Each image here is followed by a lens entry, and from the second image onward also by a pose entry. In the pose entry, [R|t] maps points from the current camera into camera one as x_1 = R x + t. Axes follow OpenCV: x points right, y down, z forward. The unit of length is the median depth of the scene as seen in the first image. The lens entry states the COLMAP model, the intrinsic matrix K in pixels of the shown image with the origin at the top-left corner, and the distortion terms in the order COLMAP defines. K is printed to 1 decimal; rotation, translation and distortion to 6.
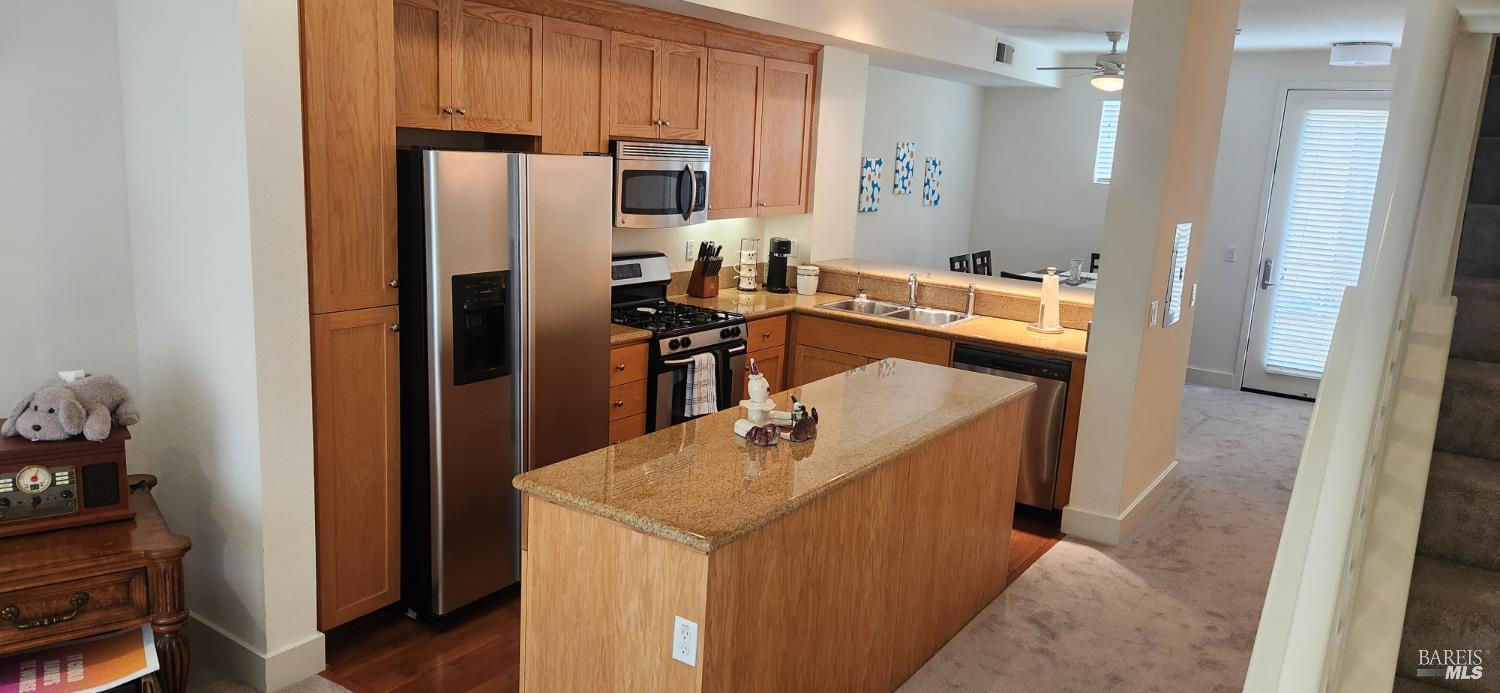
lens RADIAL K [[1005.1, 0, 741.5], [0, 1005.1, 354.8], [0, 0, 1]] dist [0.072148, -0.048207]
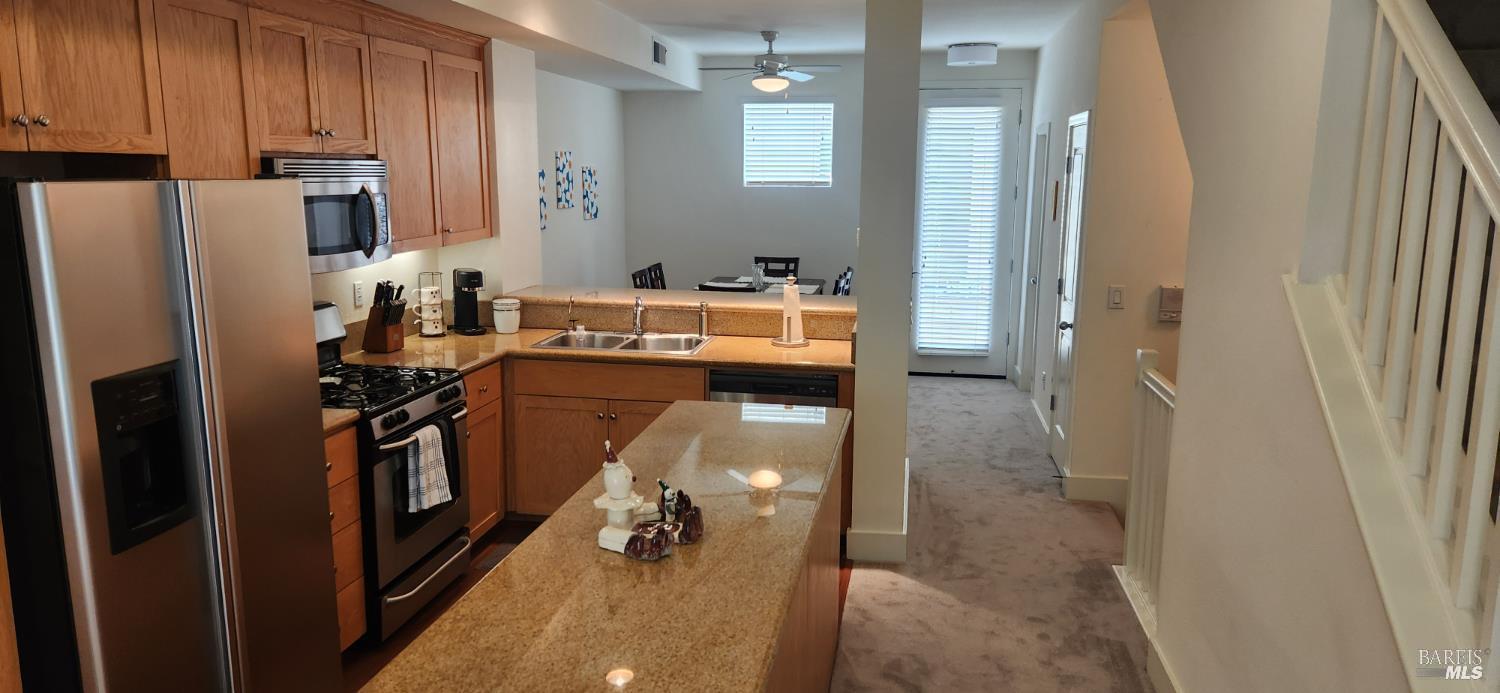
lens RADIAL K [[1005.1, 0, 742.2], [0, 1005.1, 348.2], [0, 0, 1]] dist [0.072148, -0.048207]
pose [[0.907628, -0.120086, 0.402232, -0.116556], [0.127172, 0.991838, 0.009151, -0.035937], [-0.400048, 0.042847, 0.915492, 0.177980]]
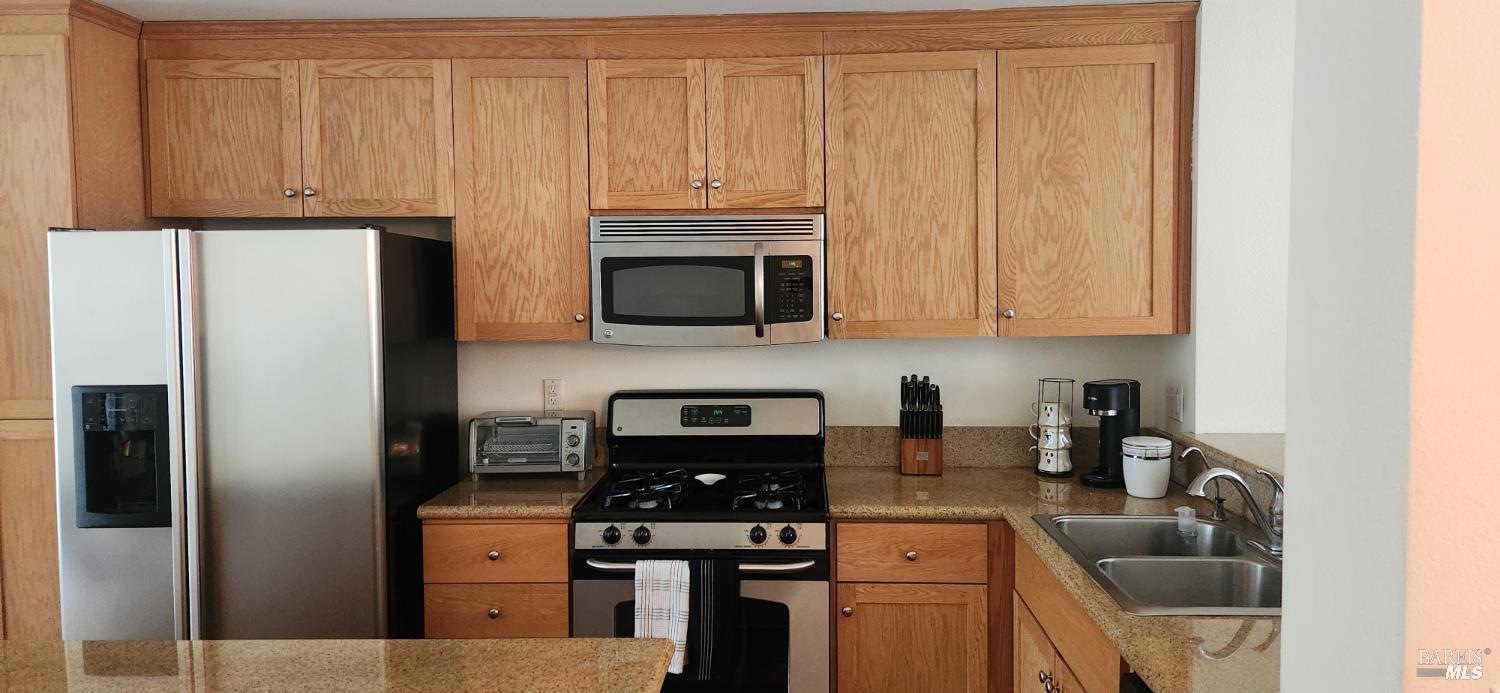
lens RADIAL K [[1005.1, 0, 751.3], [0, 1005.1, 332.3], [0, 0, 1]] dist [0.072148, -0.048207]
pose [[0.523437, -0.006343, -0.852041, 0.455703], [-0.140363, 0.985669, -0.093568, -0.079032], [0.840423, 0.168572, 0.515046, 0.683352]]
